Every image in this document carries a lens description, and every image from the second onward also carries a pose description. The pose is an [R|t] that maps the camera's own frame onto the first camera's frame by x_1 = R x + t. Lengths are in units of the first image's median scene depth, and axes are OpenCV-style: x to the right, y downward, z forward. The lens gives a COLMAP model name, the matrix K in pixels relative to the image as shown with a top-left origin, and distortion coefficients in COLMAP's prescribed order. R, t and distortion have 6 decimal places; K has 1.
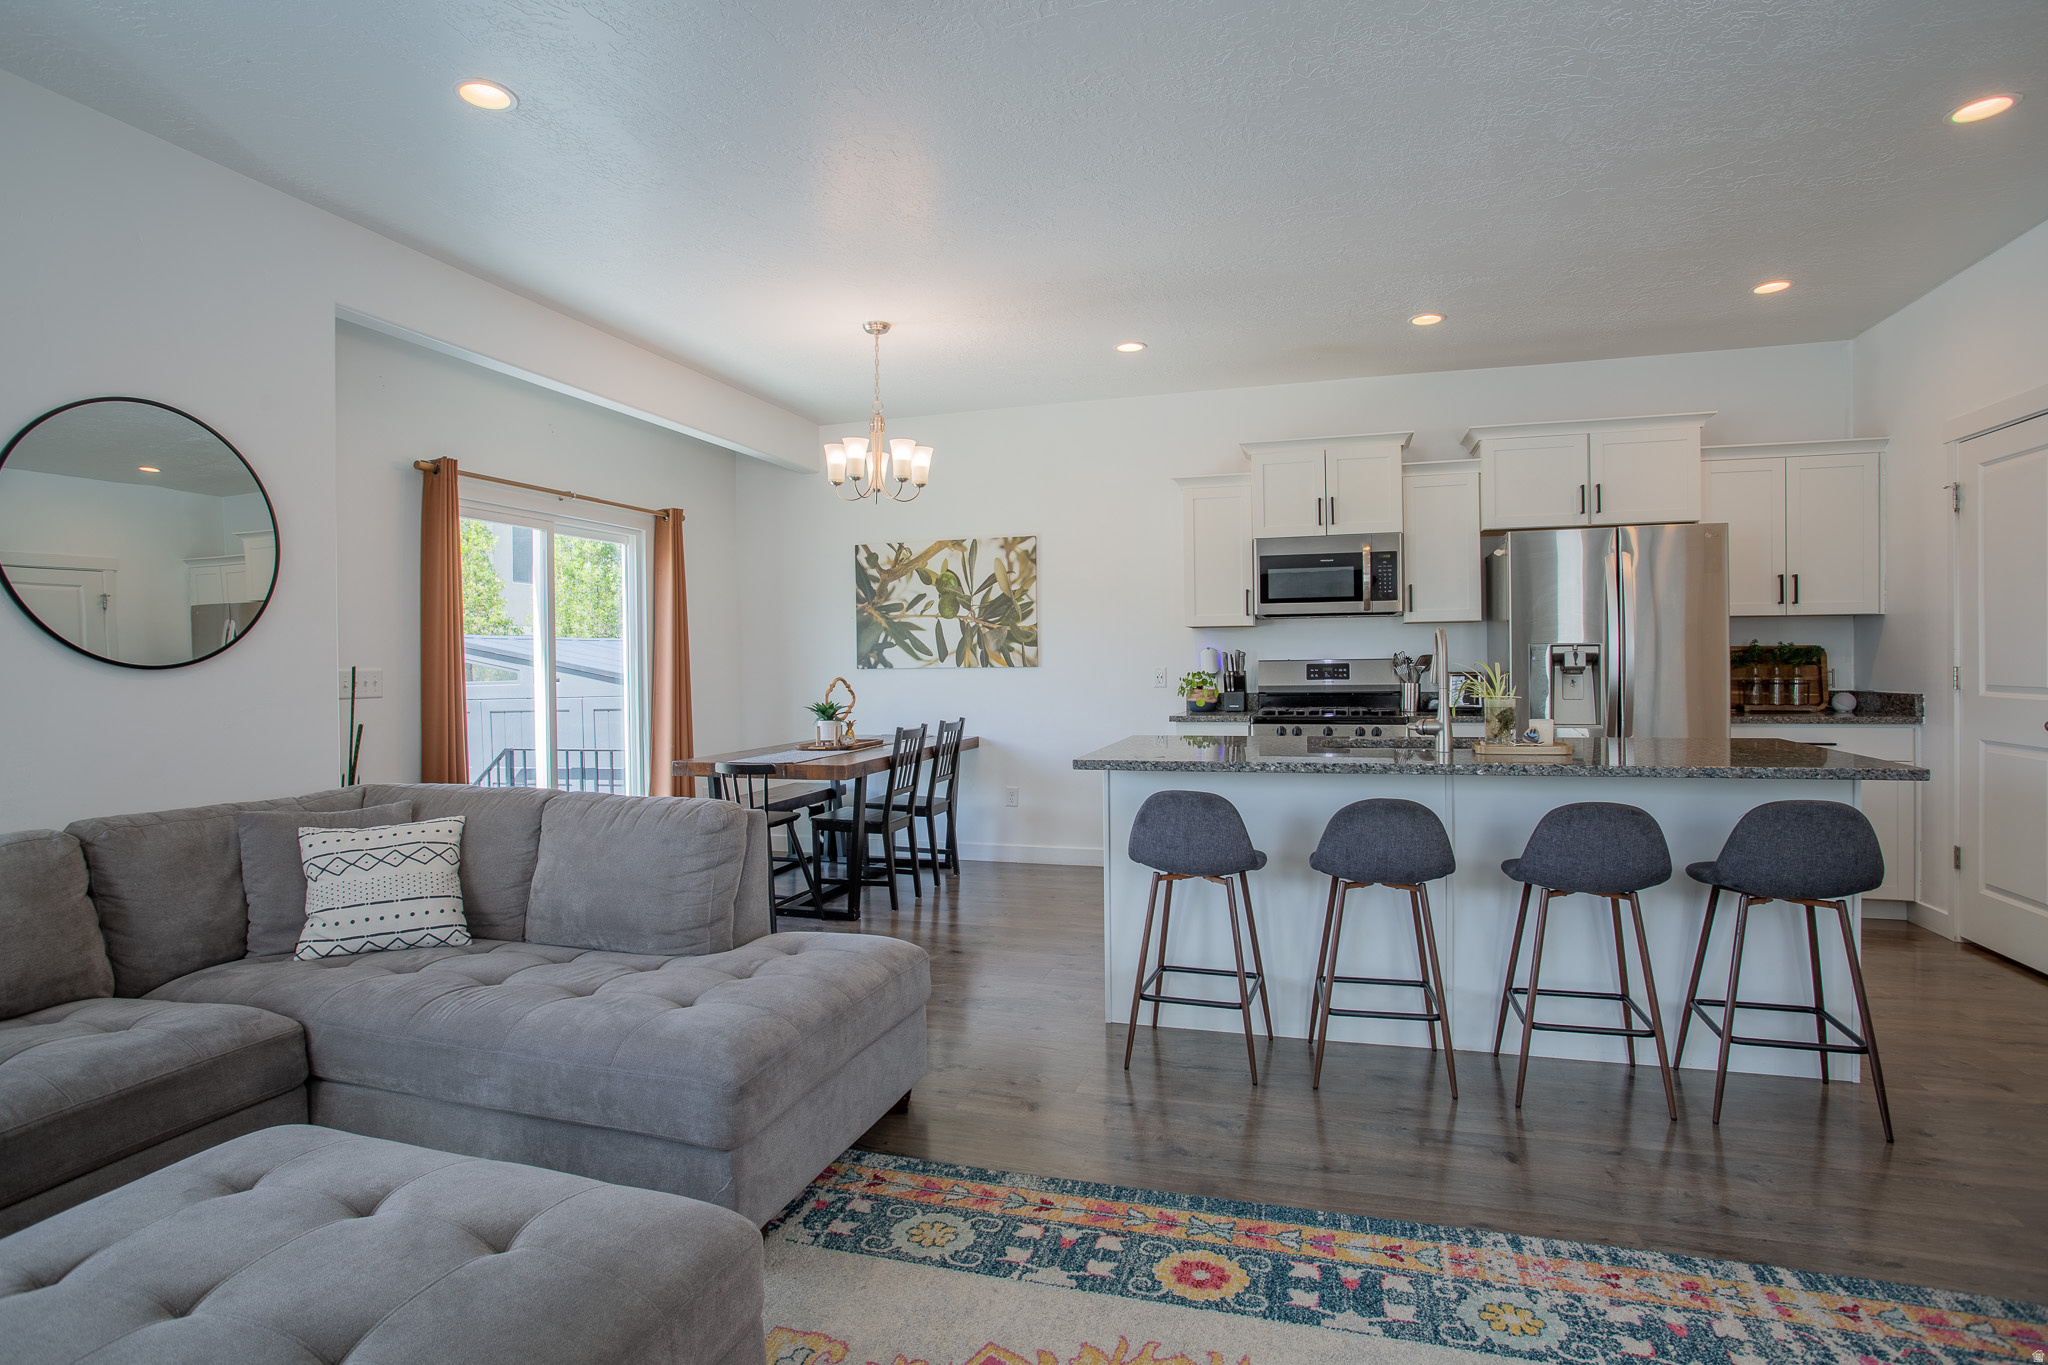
lens RADIAL K [[1056.0, 0, 1012.3], [0, 1056.0, 672.5], [0, 0, 1]] dist [-0.074035, 0.037981]
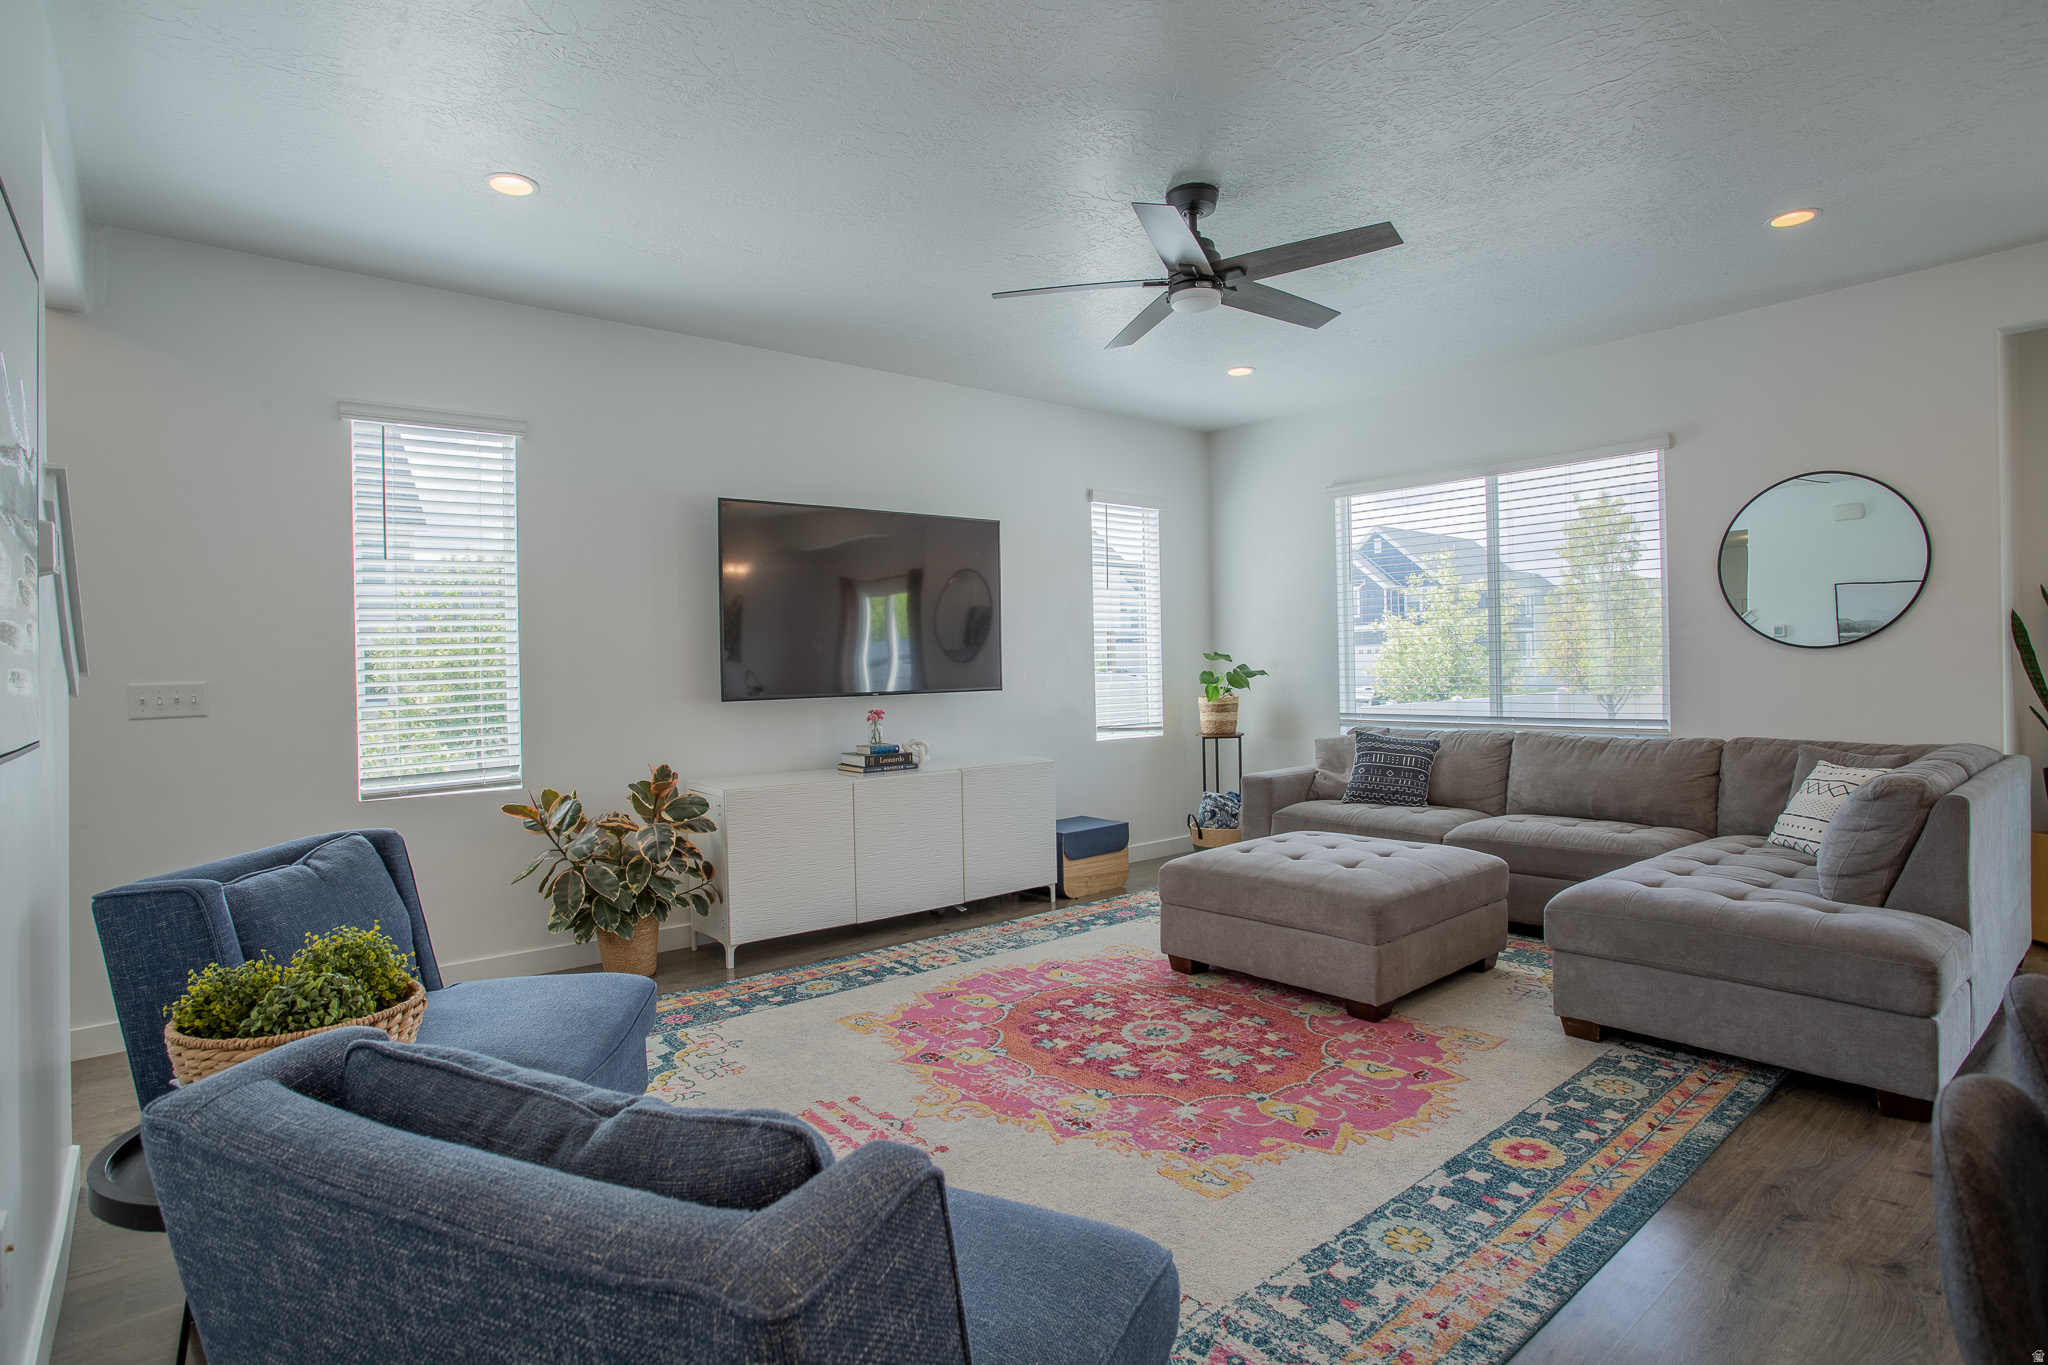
lens RADIAL K [[1048.4, 0, 1016.4], [0, 1048.4, 668.7], [0, 0, 1]] dist [-0.072459, 0.036551]
pose [[-0.541182, 0.024892, -0.840537, 0.564959], [0.020378, 0.999656, 0.016483, -0.011470], [0.840659, -0.008208, -0.541503, 0.425374]]
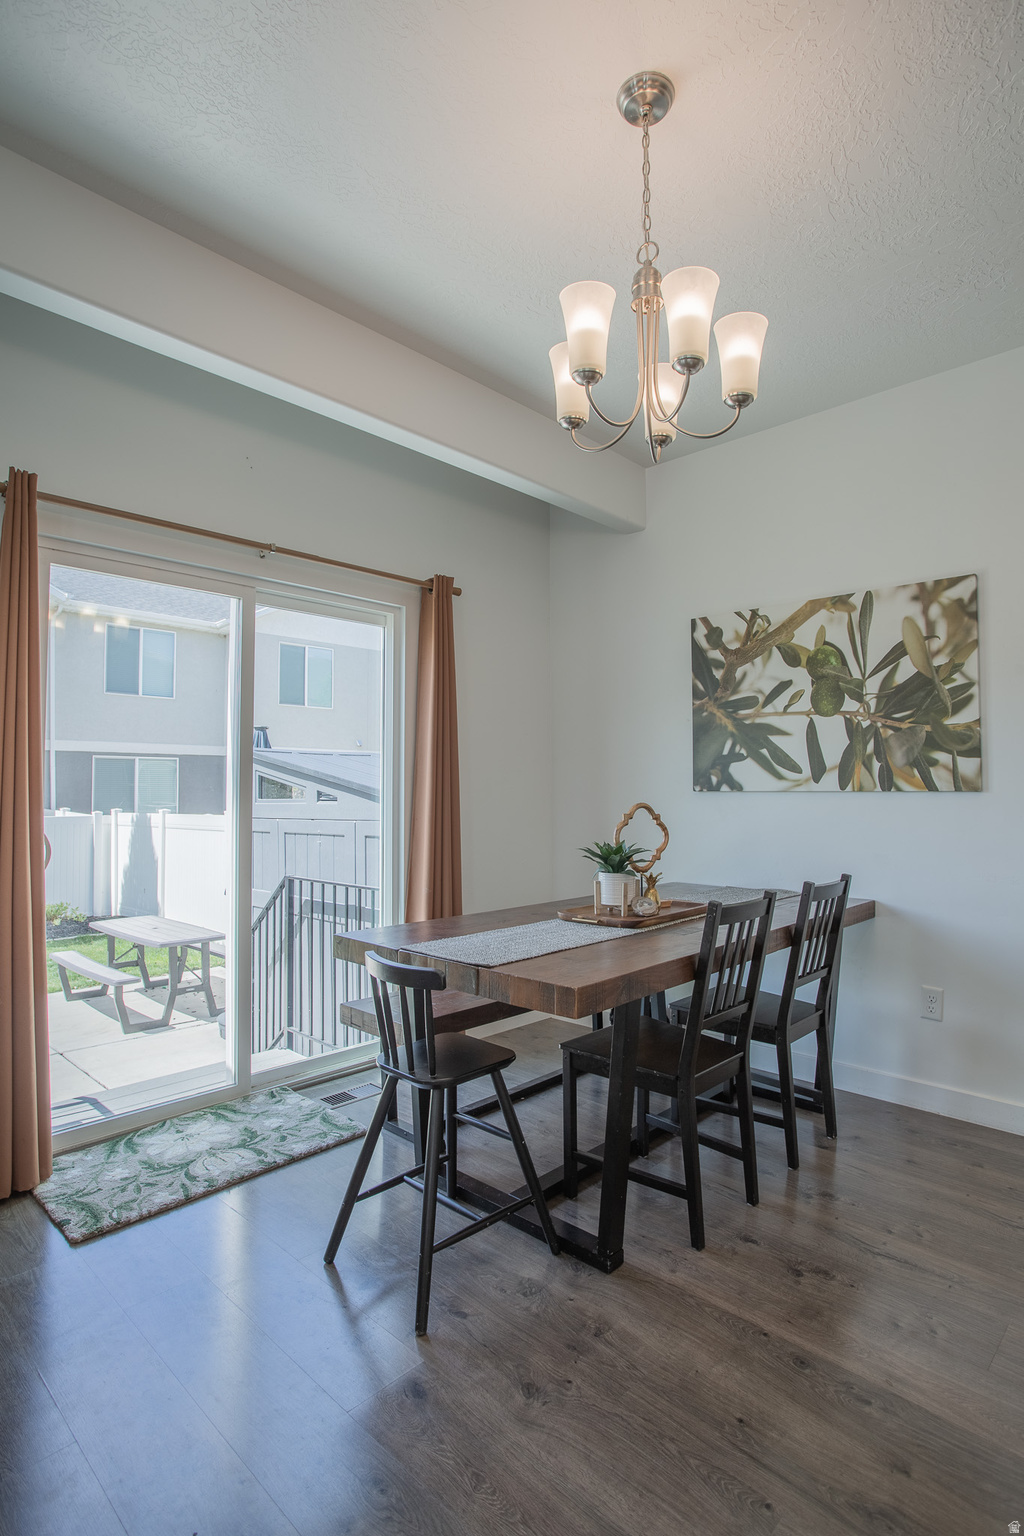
lens RADIAL K [[792.0, 0, 522.8], [0, 792.0, 762.0], [0, 0, 1]] dist [-0.074035, 0.037981]
pose [[0.897510, -0.000682, -0.440993, -0.017895], [-0.017964, 0.999112, -0.038105, -0.000729], [0.440628, 0.042122, 0.896701, 0.562723]]
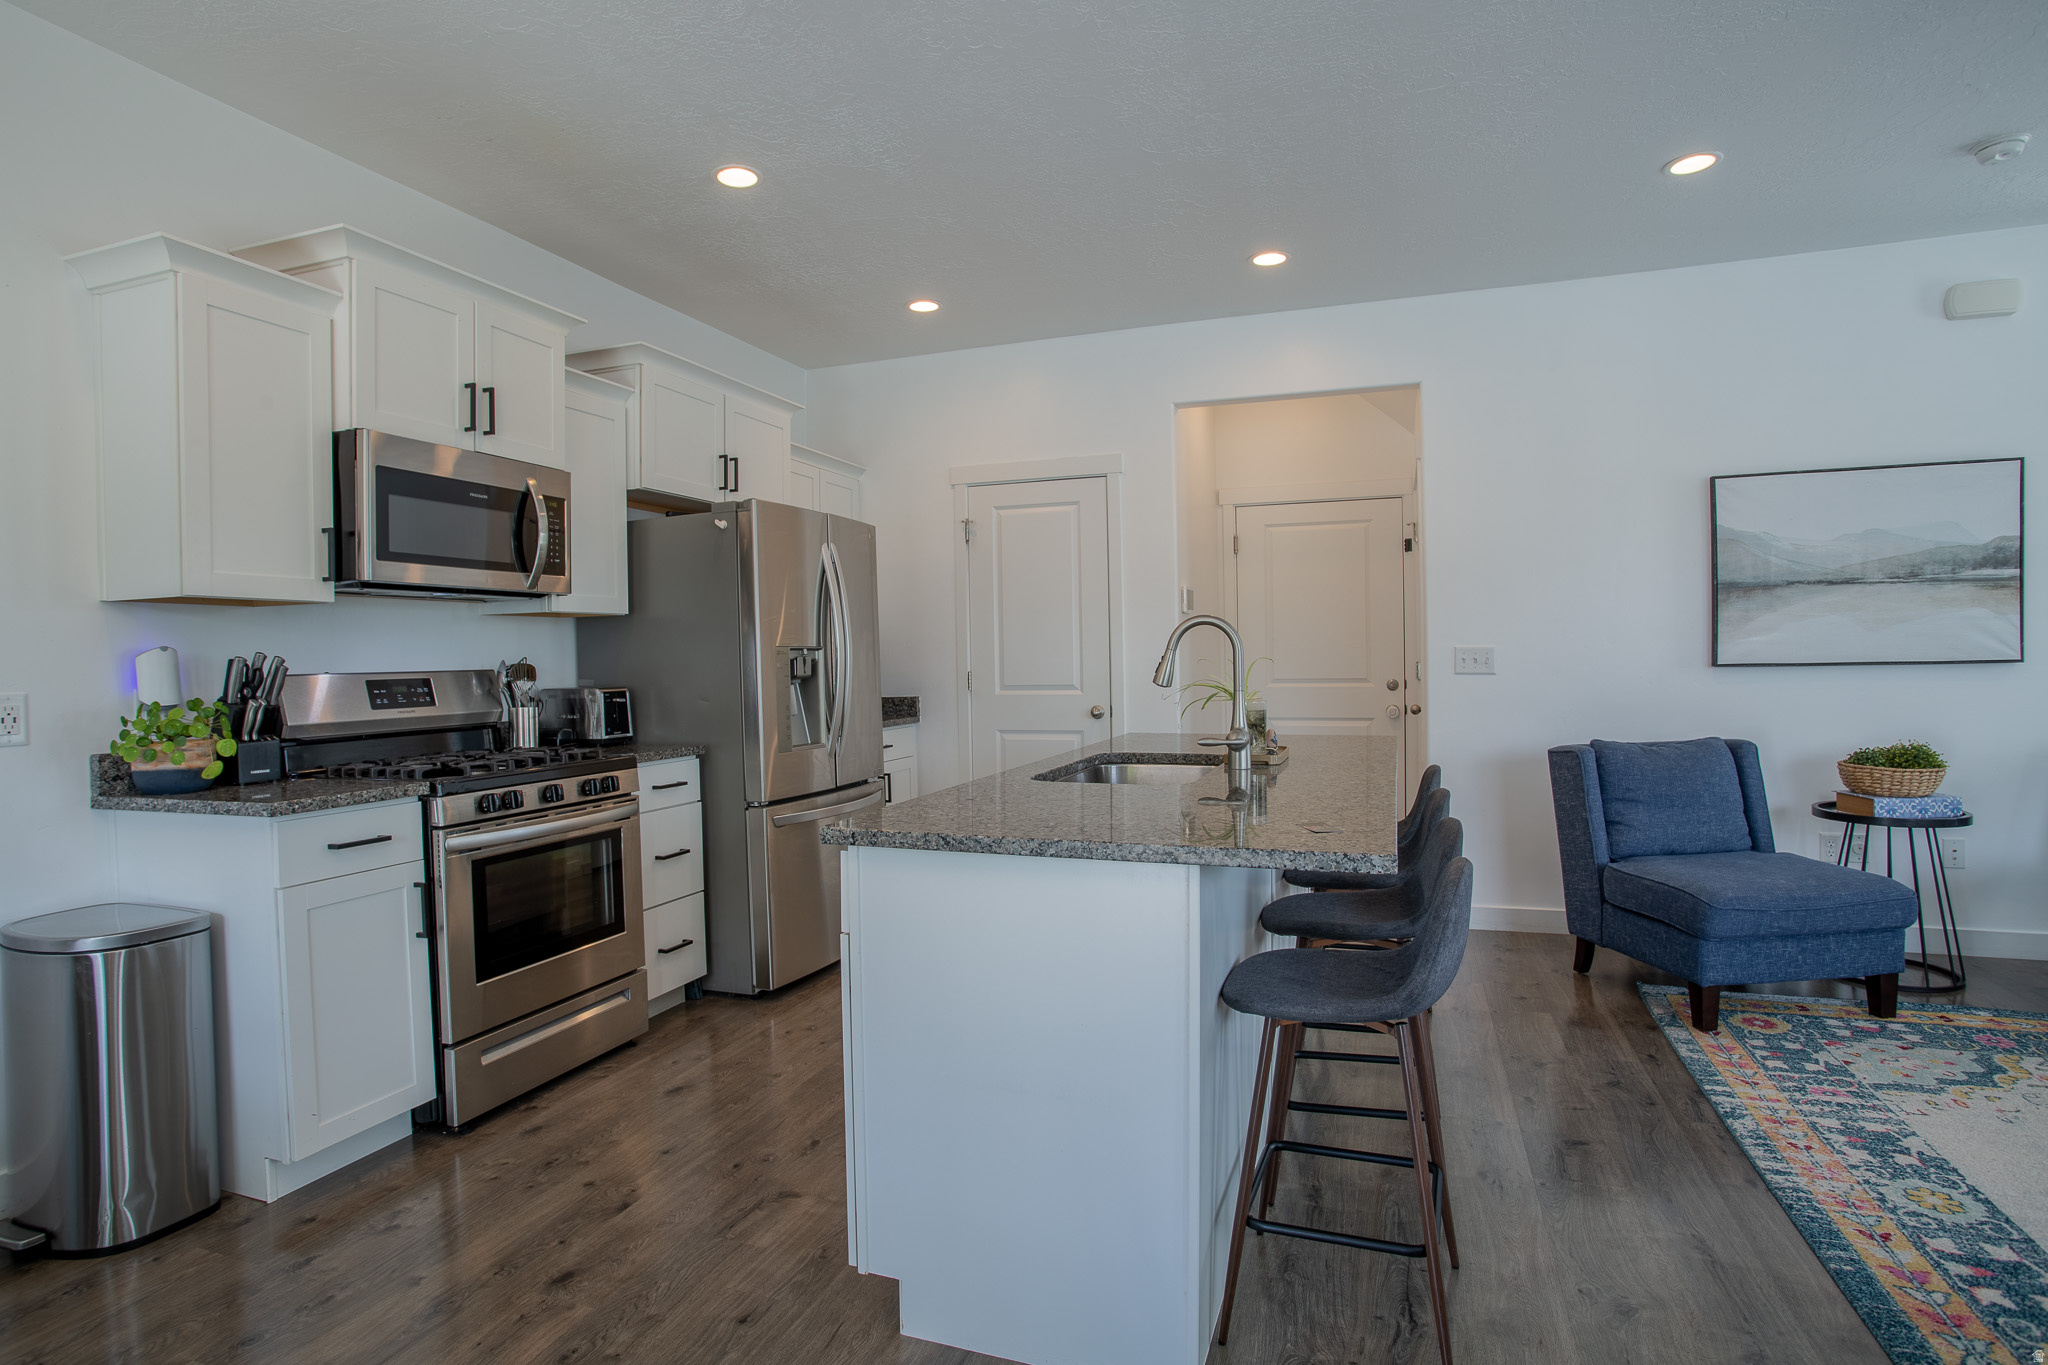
lens RADIAL K [[1051.7, 0, 1018.6], [0, 1051.7, 676.8], [0, 0, 1]] dist [-0.059552, 0.024170]
pose [[0.042617, -0.006961, 0.999067, -0.244124], [0.029680, 0.999543, 0.005699, -0.003203], [-0.998651, 0.029410, 0.042804, 0.672423]]
